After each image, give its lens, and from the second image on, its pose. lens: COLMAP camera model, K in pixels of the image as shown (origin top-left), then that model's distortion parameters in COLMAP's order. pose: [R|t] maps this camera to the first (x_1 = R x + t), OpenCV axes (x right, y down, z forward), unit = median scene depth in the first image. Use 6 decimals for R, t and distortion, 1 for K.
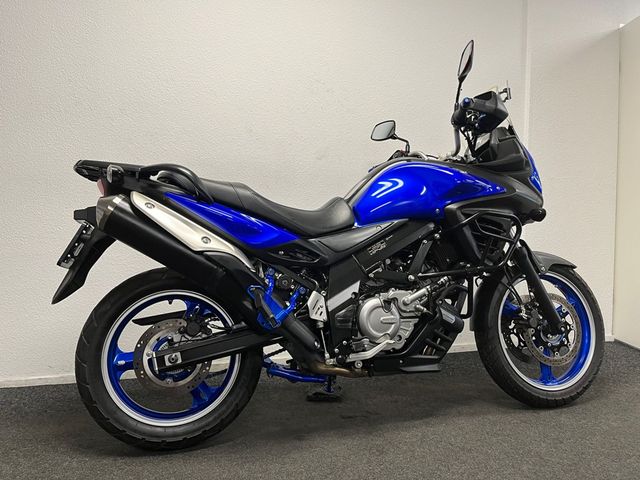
lens RADIAL K [[474.6, 0, 324.2], [0, 474.6, 240.8], [0, 0, 1]] dist [0.011176, 0.005571]
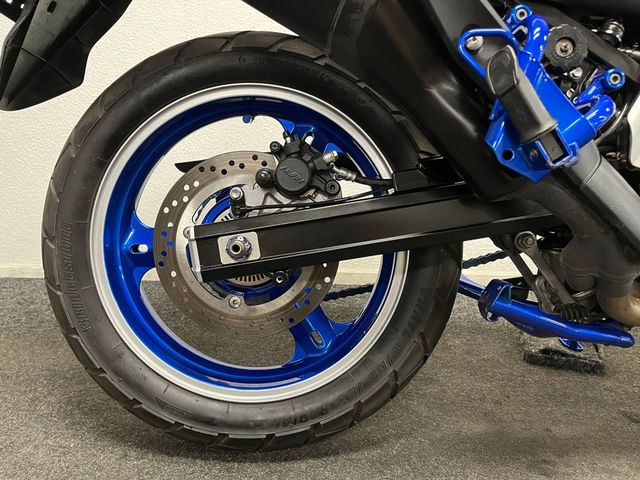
lens RADIAL K [[474.6, 0, 317.3], [0, 474.6, 237.2], [0, 0, 1]] dist [0.011176, 0.005571]
pose [[0.958084, 0.071706, -0.277367, -0.139301], [-0.023037, 0.984318, 0.174894, 0.156495], [0.285558, -0.161174, 0.944711, 0.600151]]
